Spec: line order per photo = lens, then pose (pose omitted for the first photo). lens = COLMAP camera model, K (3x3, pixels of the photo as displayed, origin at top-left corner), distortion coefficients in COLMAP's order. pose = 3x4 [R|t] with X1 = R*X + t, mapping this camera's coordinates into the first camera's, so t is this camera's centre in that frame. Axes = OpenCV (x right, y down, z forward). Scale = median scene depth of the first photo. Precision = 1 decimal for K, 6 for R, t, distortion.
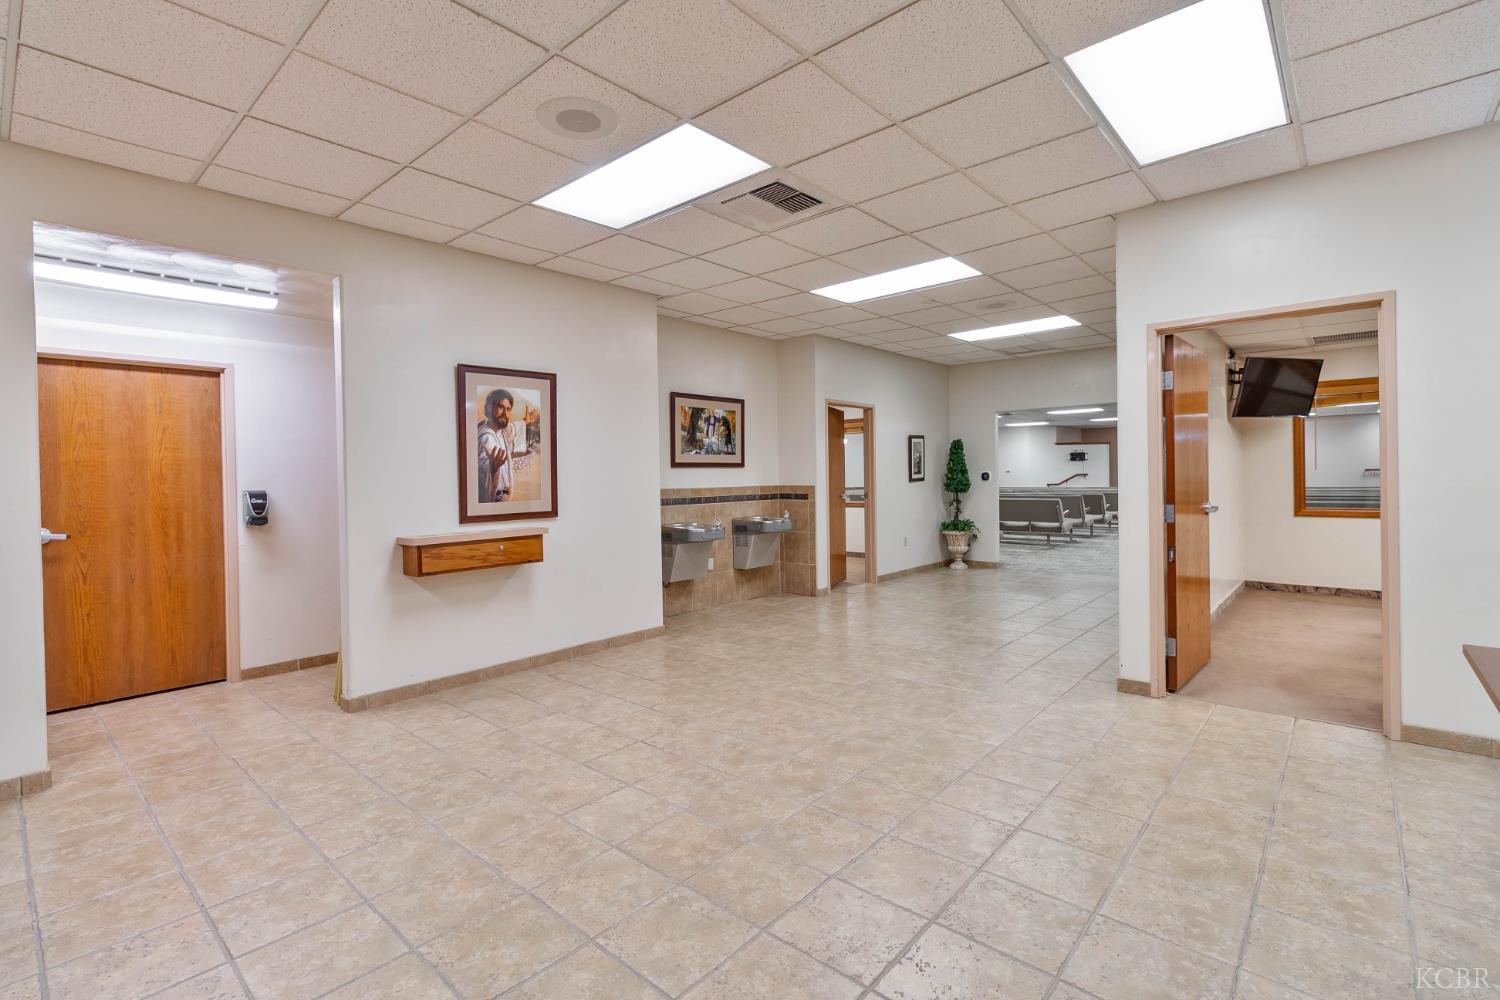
lens RADIAL K [[685.1, 0, 742.5], [0, 685.1, 481.7], [0, 0, 1]] dist [-0.000325, 0.001095]
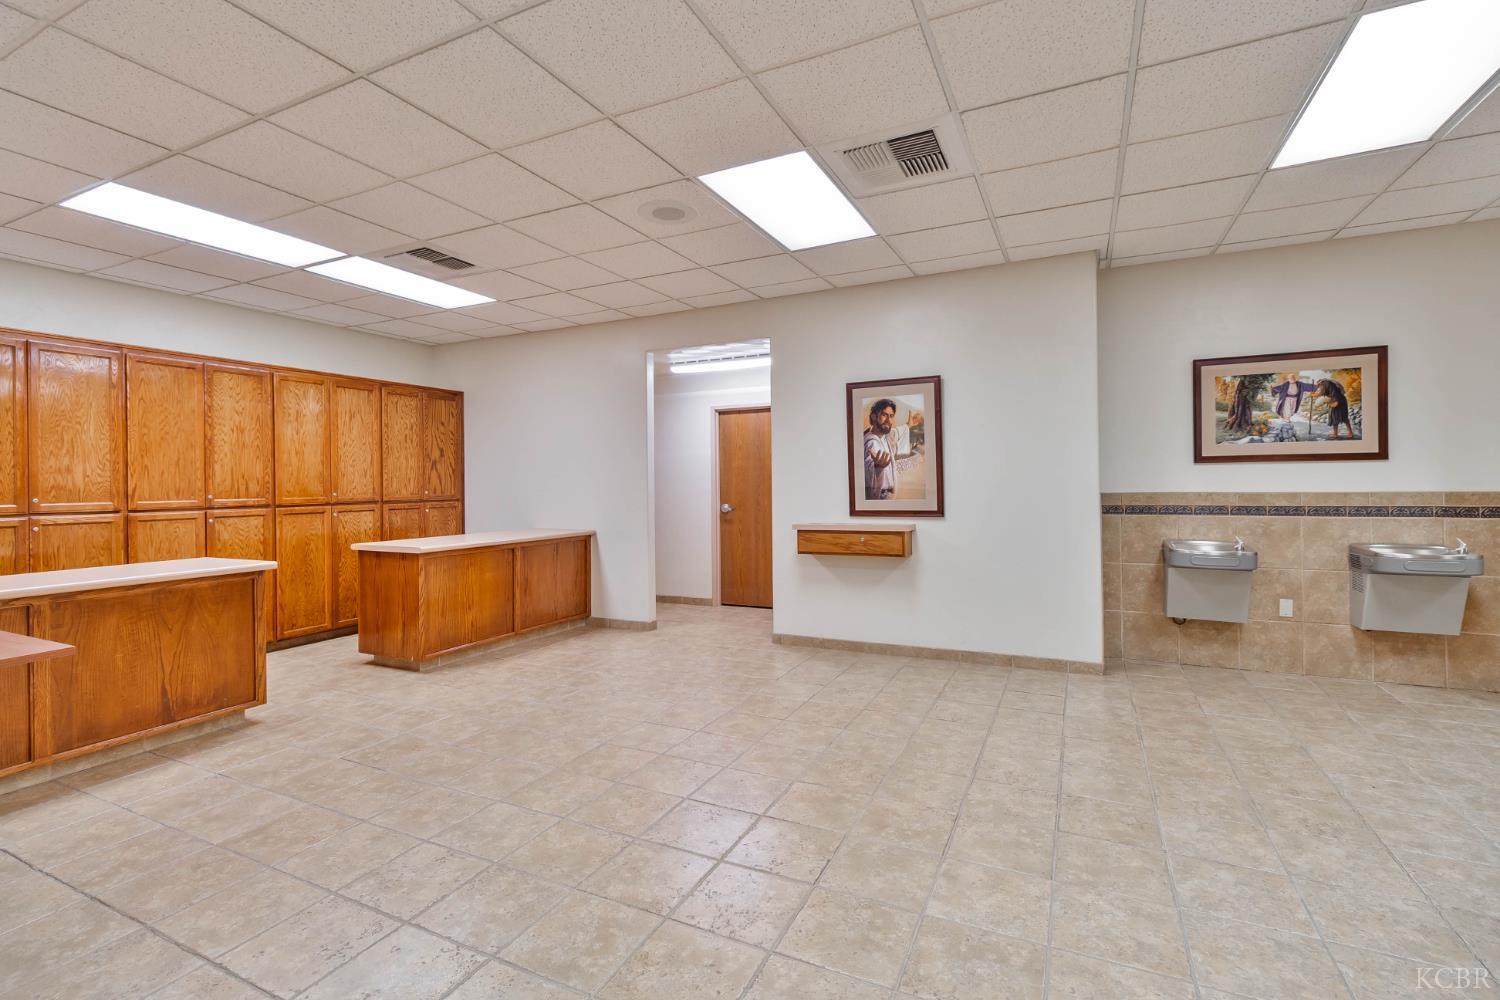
lens RADIAL K [[685.1, 0, 747.0], [0, 685.1, 479.3], [0, 0, 1]] dist [-0.000325, 0.001095]
pose [[0.271271, 0.010519, -0.962446, 0.717116], [-0.000900, 0.999943, 0.010675, -0.016788], [0.962503, -0.002029, 0.271265, 0.515910]]
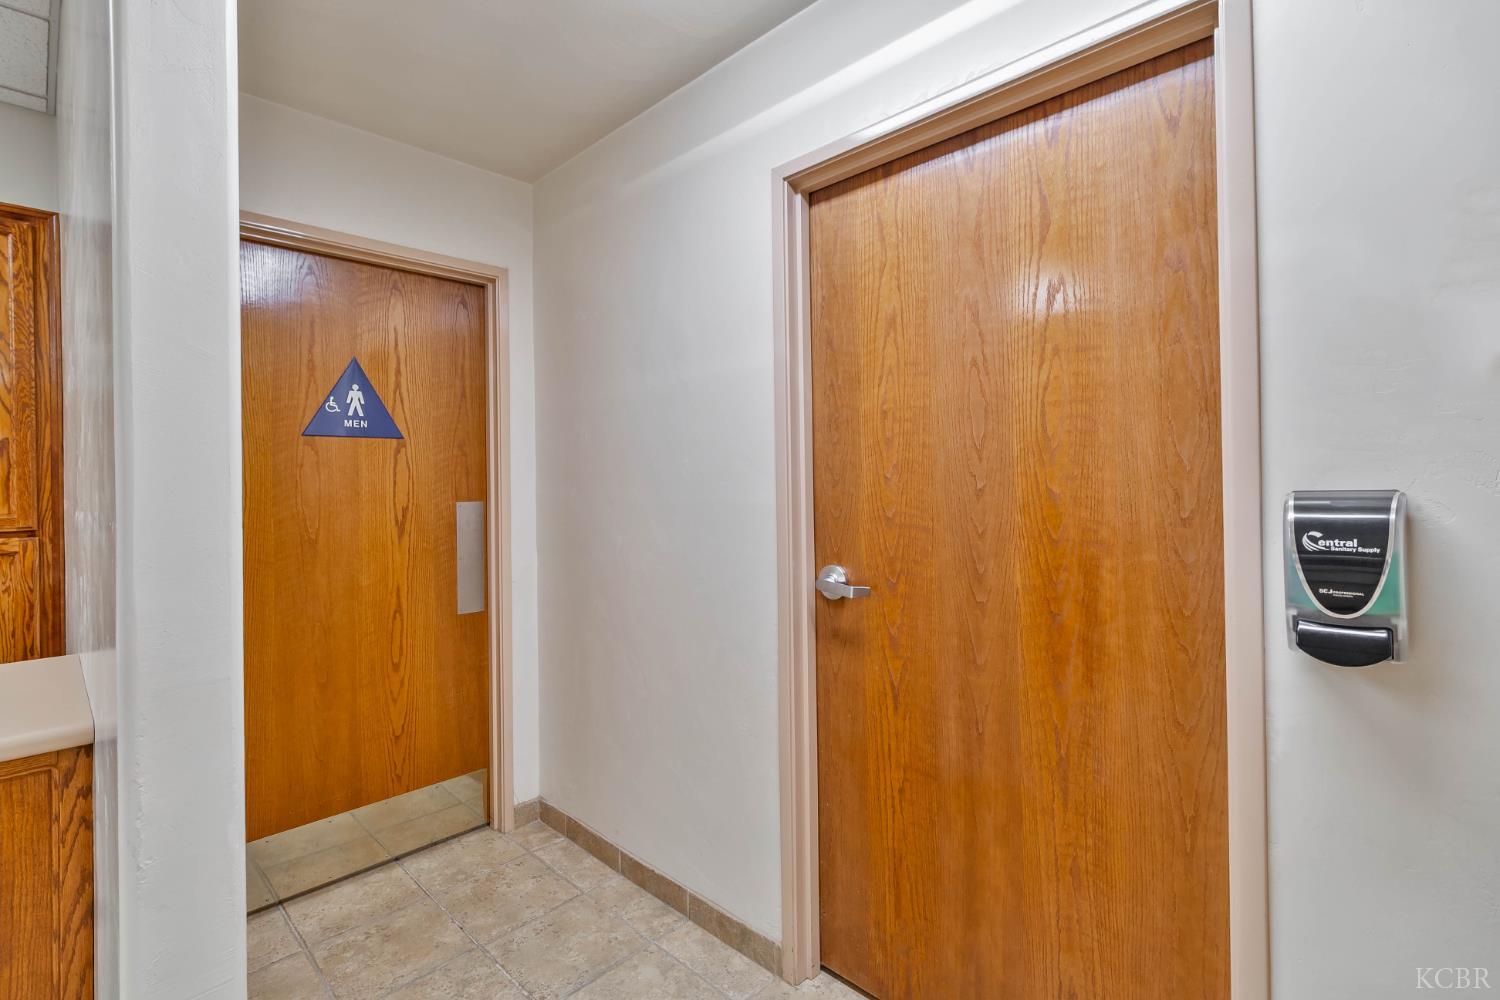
lens RADIAL K [[685.1, 0, 744.9], [0, 685.1, 479.8], [0, 0, 1]] dist [-0.000325, 0.001095]
pose [[-0.040106, 0.015462, -0.999076, -0.532093], [0.007849, 0.999854, 0.015159, 0.004605], [0.999165, -0.007234, -0.040221, 0.892758]]
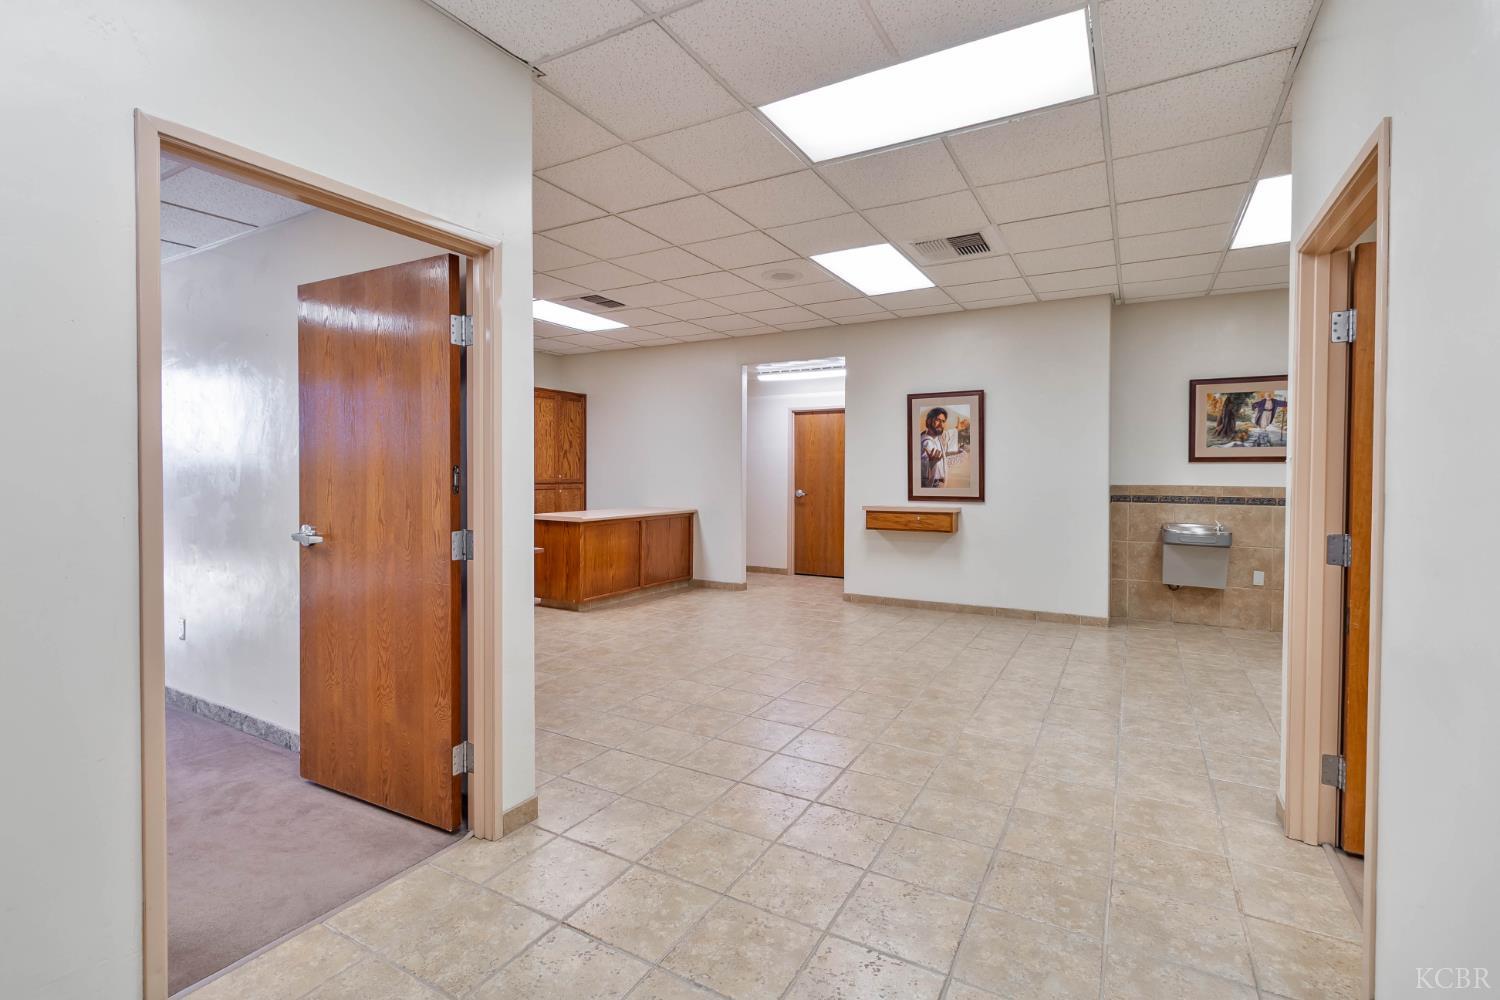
lens RADIAL K [[685.1, 0, 746.0], [0, 685.1, 479.5], [0, 0, 1]] dist [-0.000325, 0.001095]
pose [[0.208617, 0.030386, -0.977525, 1.019065], [-0.014604, 0.999503, 0.027952, -0.022490], [0.977888, 0.008444, 0.208956, 0.344707]]
